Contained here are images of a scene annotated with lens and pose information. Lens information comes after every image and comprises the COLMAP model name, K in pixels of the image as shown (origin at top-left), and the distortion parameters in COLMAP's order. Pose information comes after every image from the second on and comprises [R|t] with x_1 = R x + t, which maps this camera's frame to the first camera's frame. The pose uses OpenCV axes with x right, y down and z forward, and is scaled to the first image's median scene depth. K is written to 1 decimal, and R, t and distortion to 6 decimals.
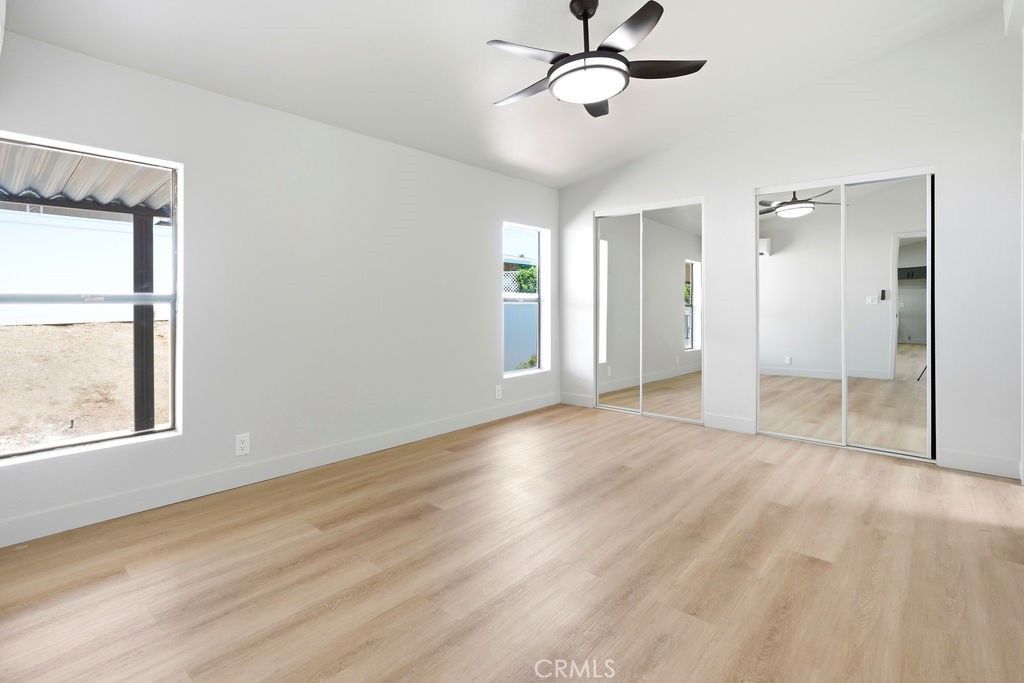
lens RADIAL K [[478.1, 0, 510.3], [0, 478.1, 302.9], [0, 0, 1]] dist [-0.002761, -0.000639]
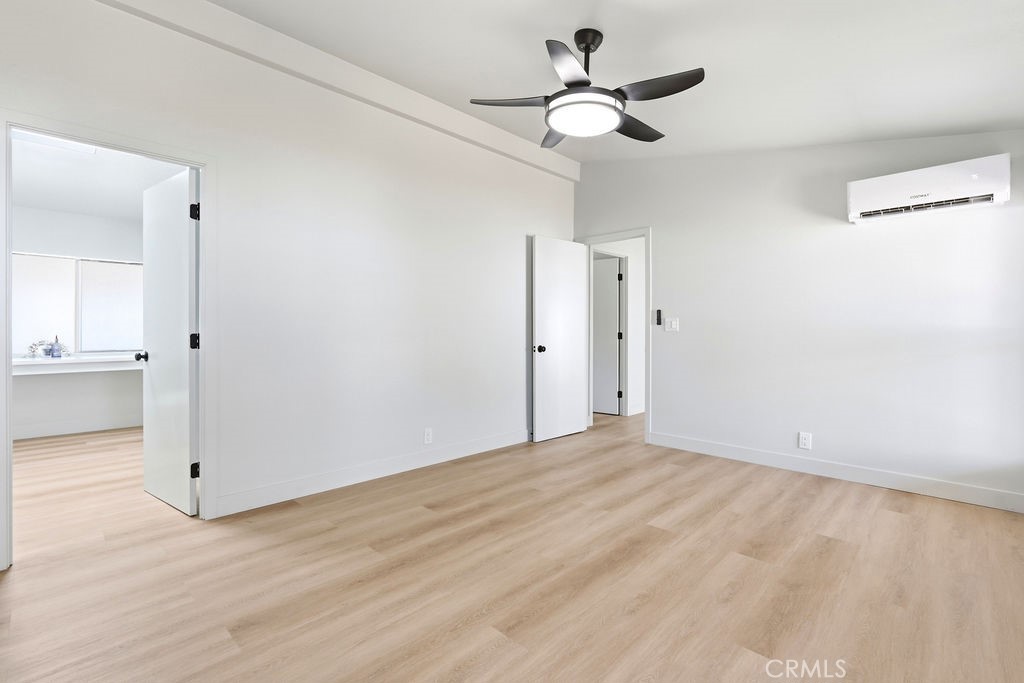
lens RADIAL K [[471.2, 0, 514.3], [0, 471.2, 324.7], [0, 0, 1]] dist [-0.008208, 0.000081]
pose [[-0.999242, -0.003801, 0.038737, 0.274697], [-0.004147, 0.999952, -0.008869, -0.006387], [-0.038702, -0.009023, -0.999210, 2.035268]]
